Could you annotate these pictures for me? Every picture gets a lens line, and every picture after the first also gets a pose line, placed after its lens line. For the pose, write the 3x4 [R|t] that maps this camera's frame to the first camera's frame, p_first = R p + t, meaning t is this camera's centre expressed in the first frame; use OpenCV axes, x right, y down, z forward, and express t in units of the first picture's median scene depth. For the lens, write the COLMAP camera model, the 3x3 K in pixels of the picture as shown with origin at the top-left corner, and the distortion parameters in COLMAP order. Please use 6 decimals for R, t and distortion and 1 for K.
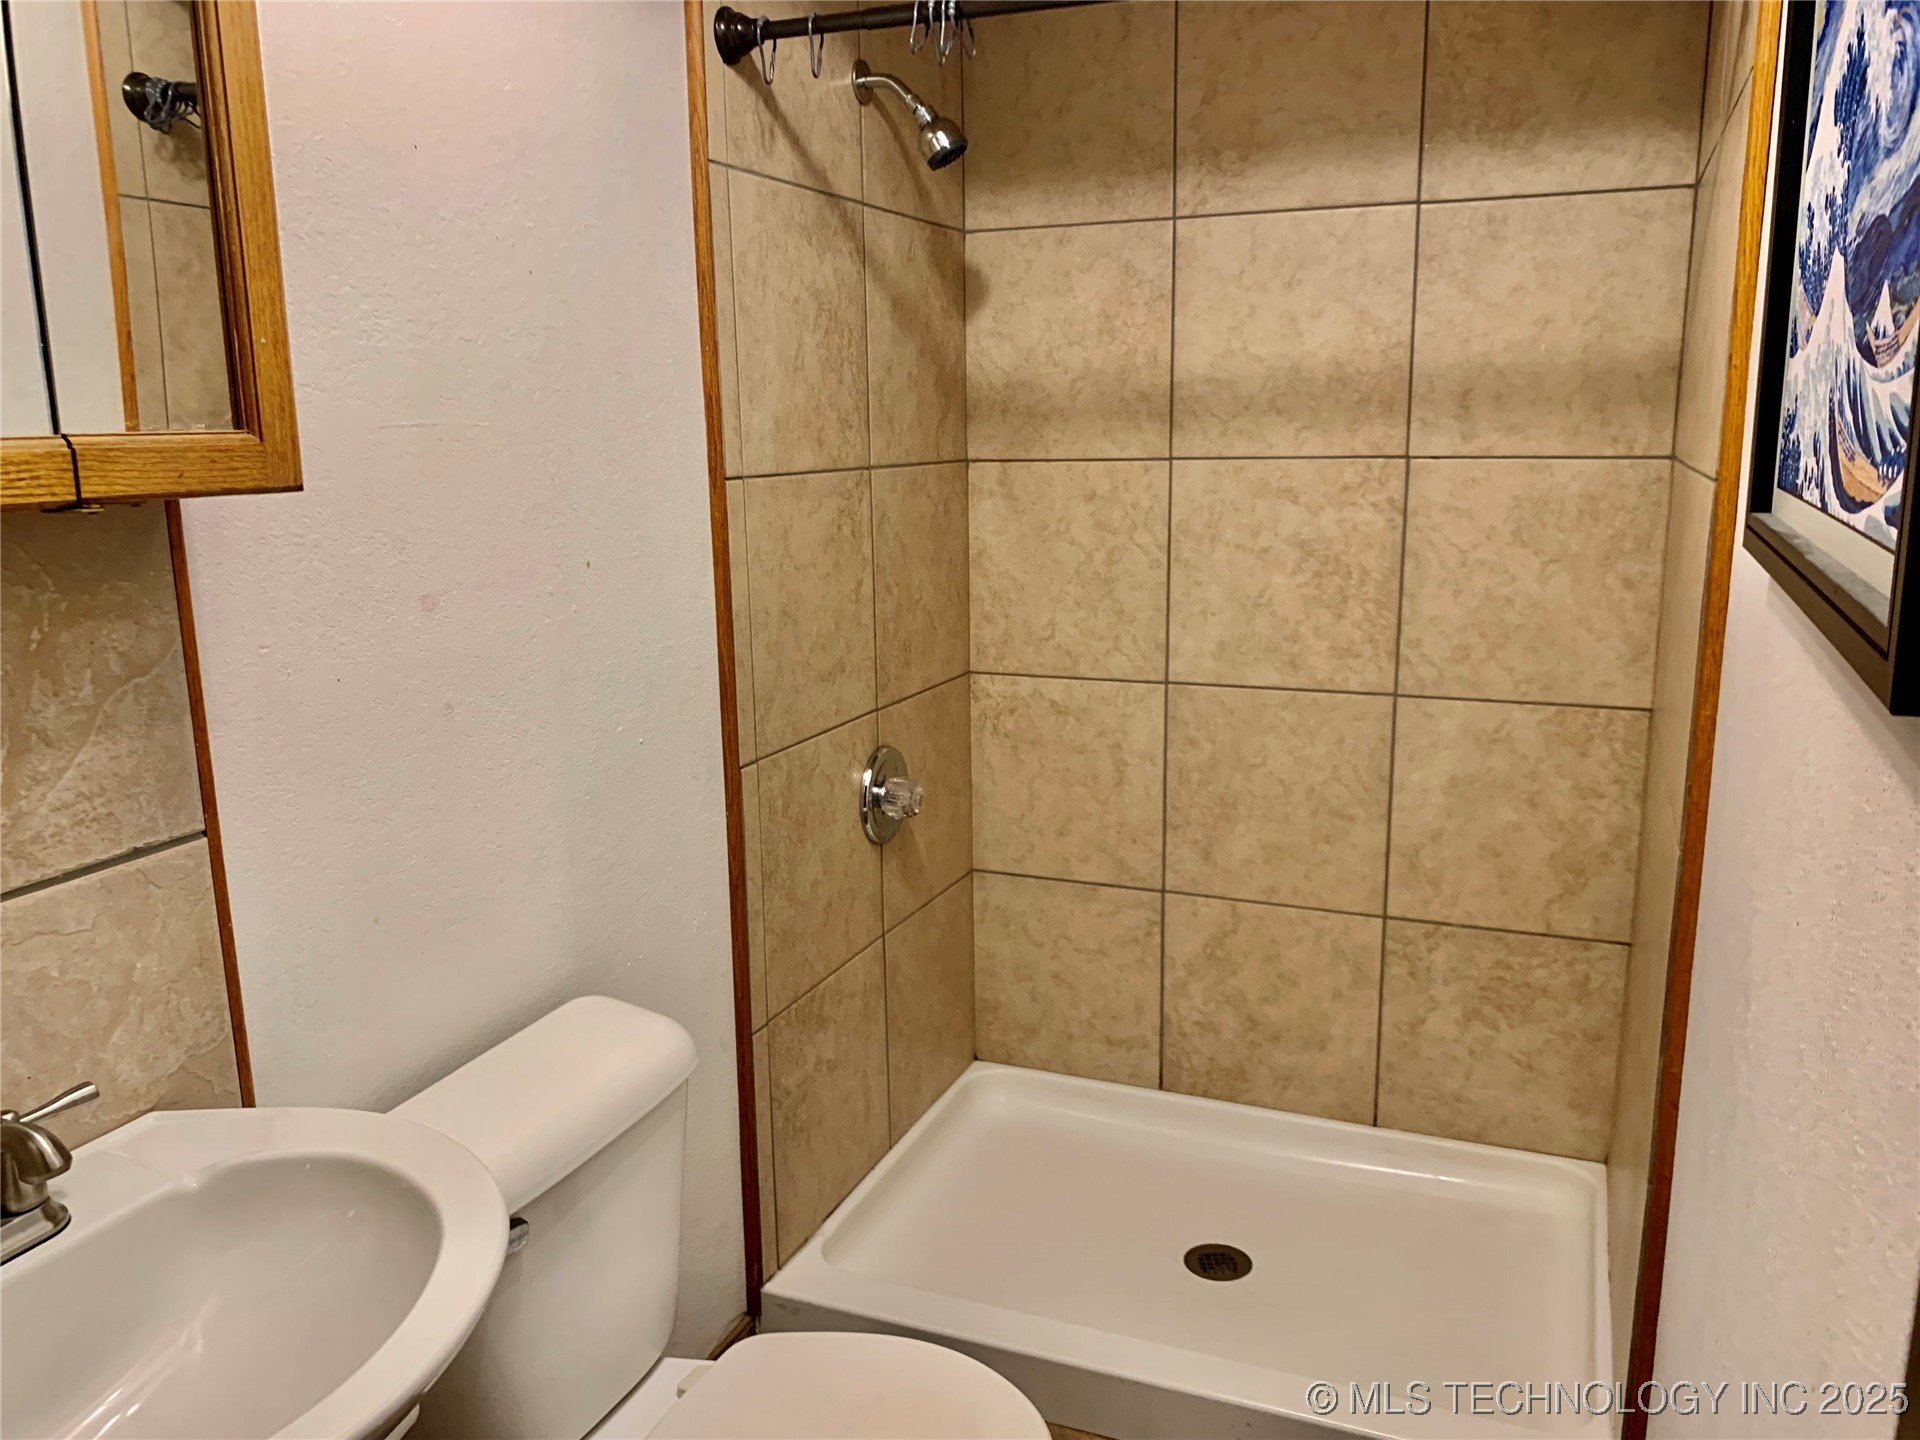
lens RADIAL K [[1461.5, 0, 967.5], [0, 1461.5, 726.9], [0, 0, 1]] dist [0.026563, -0.026119]
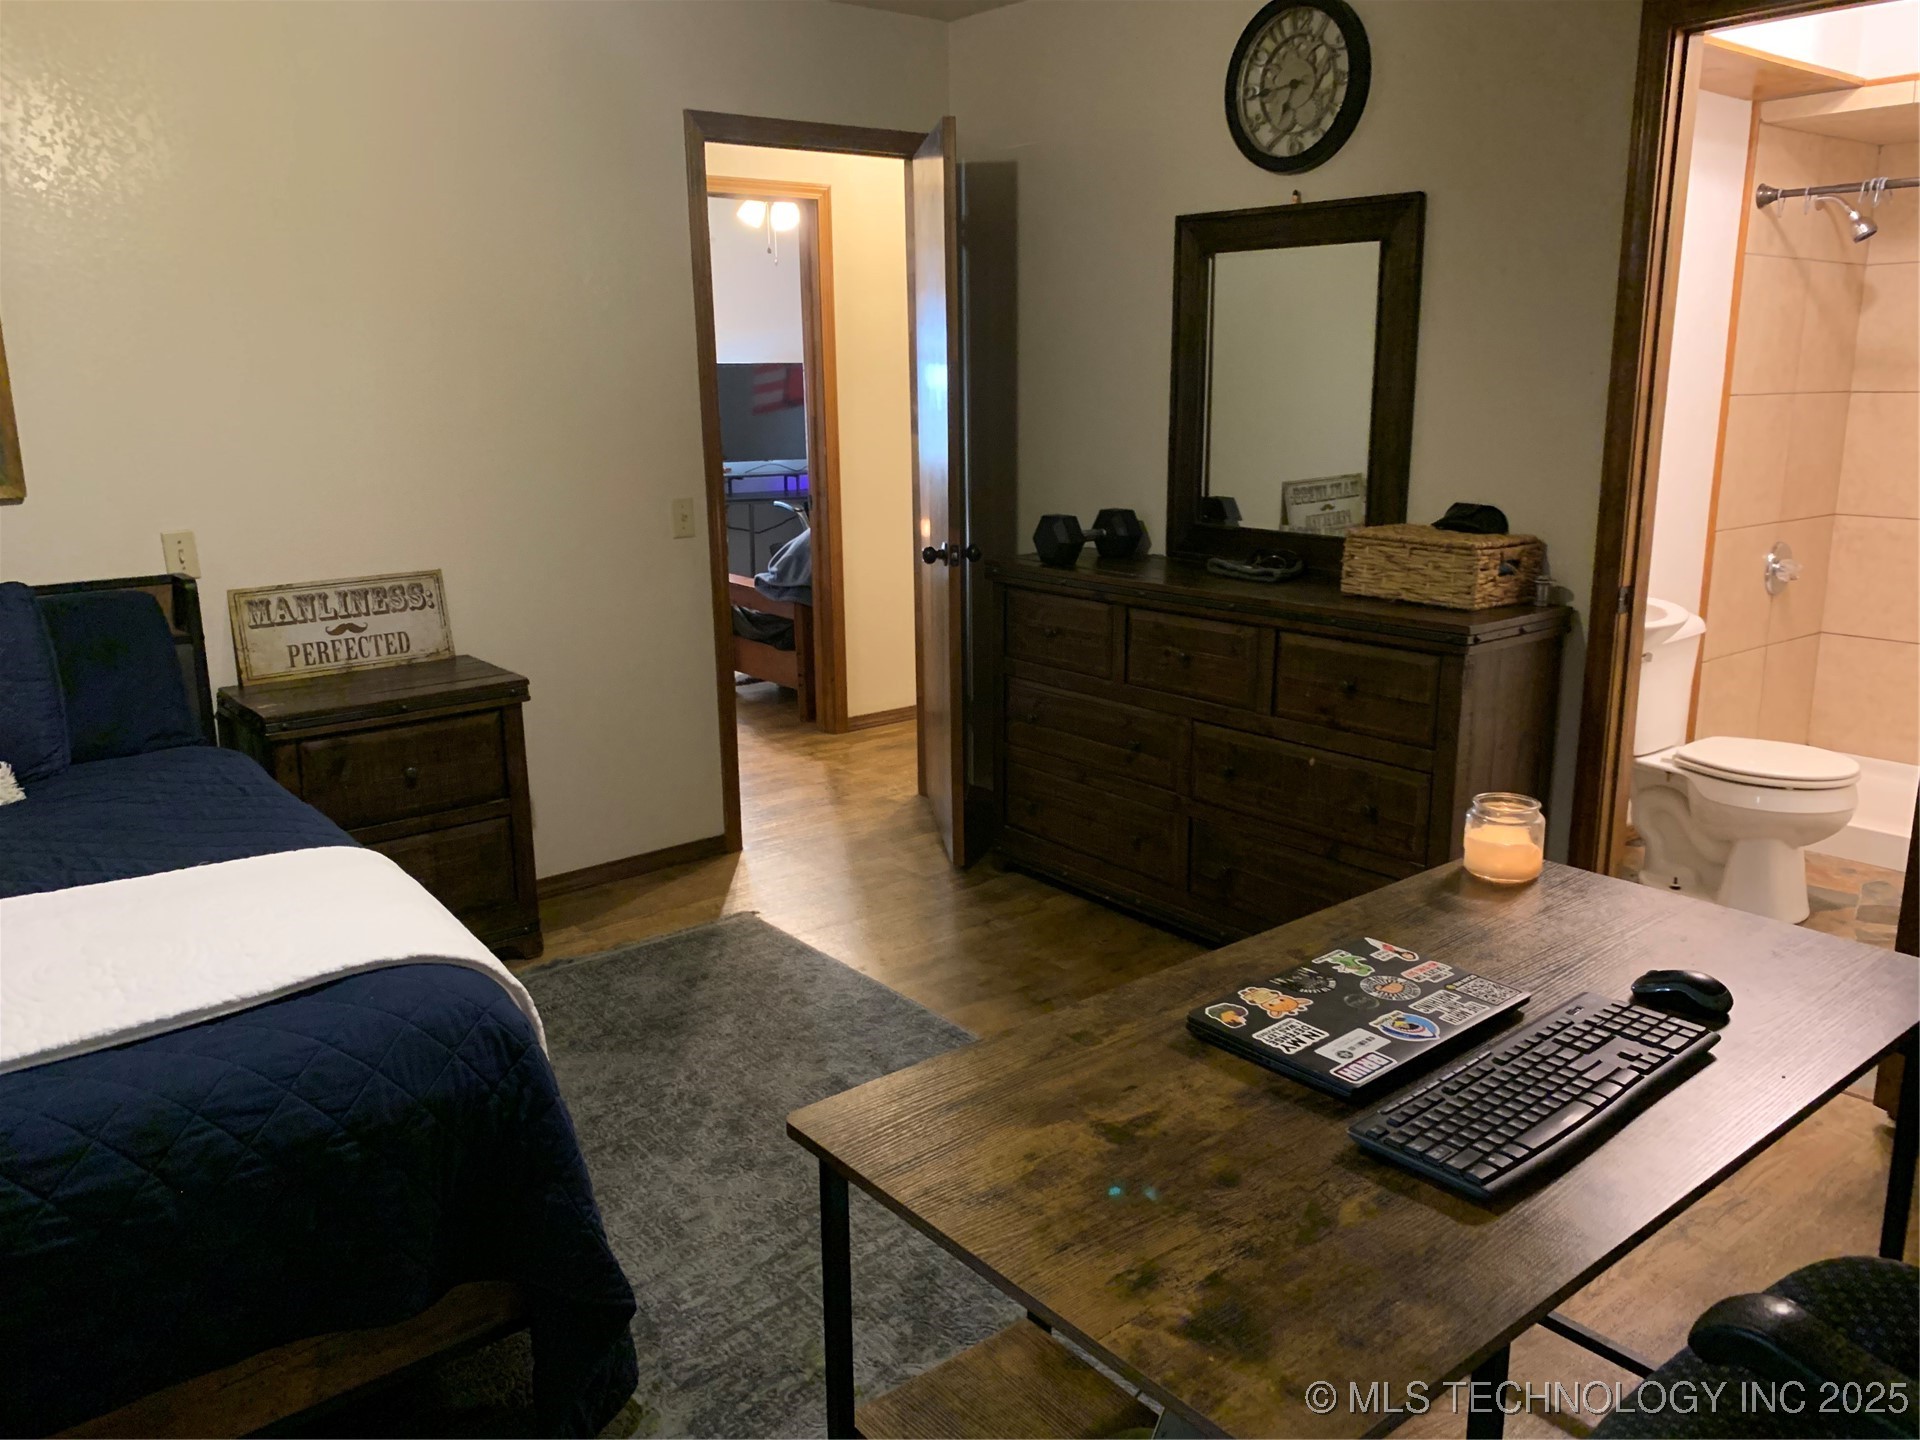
lens RADIAL K [[1461.5, 0, 947.8], [0, 1461.5, 715.7], [0, 0, 1]] dist [0.026563, -0.026119]
pose [[0.875274, 0.107565, -0.471514, -0.080872], [-0.099338, 0.994150, 0.042389, 0.262774], [0.473315, 0.009737, 0.880839, -1.185068]]
